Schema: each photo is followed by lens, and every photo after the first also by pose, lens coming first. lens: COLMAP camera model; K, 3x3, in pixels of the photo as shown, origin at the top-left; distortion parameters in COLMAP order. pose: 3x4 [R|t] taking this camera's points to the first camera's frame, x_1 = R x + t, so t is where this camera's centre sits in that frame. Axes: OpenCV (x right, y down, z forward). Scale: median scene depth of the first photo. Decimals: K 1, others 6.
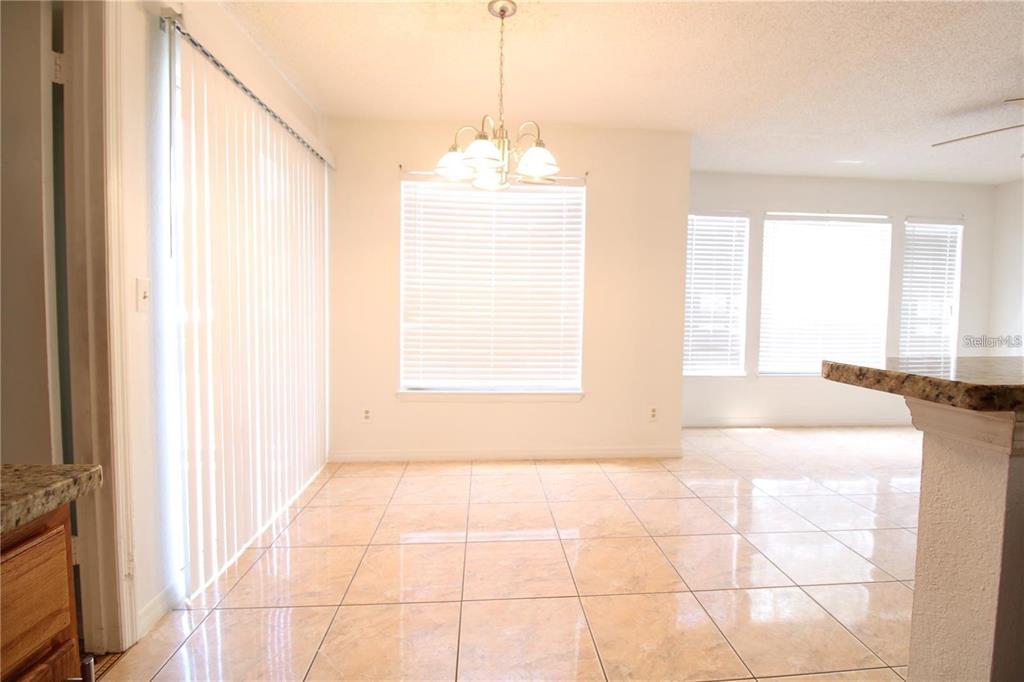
lens RADIAL K [[468.4, 0, 517.8], [0, 468.4, 319.6], [0, 0, 1]] dist [-0.012969, -0.000250]
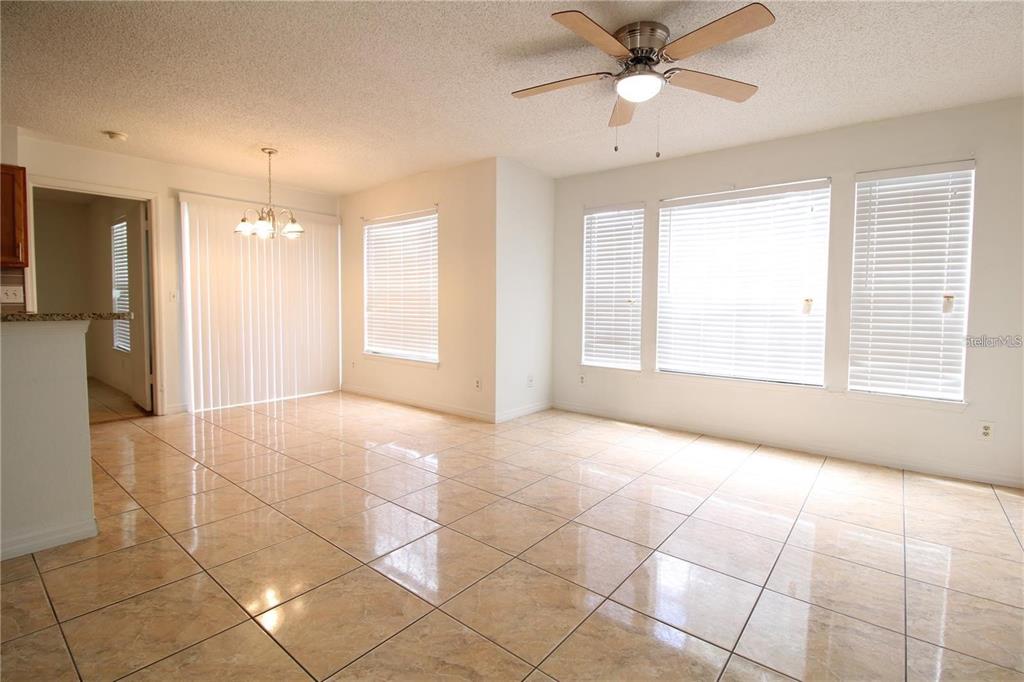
lens RADIAL K [[494.7, 0, 513.3], [0, 494.7, 303.0], [0, 0, 1]] dist [0.029780, -0.000085]
pose [[0.732929, -0.011272, -0.680212, 1.287789], [-0.022288, 0.998928, -0.040568, 0.034401], [0.679940, 0.044894, 0.731892, 0.074108]]
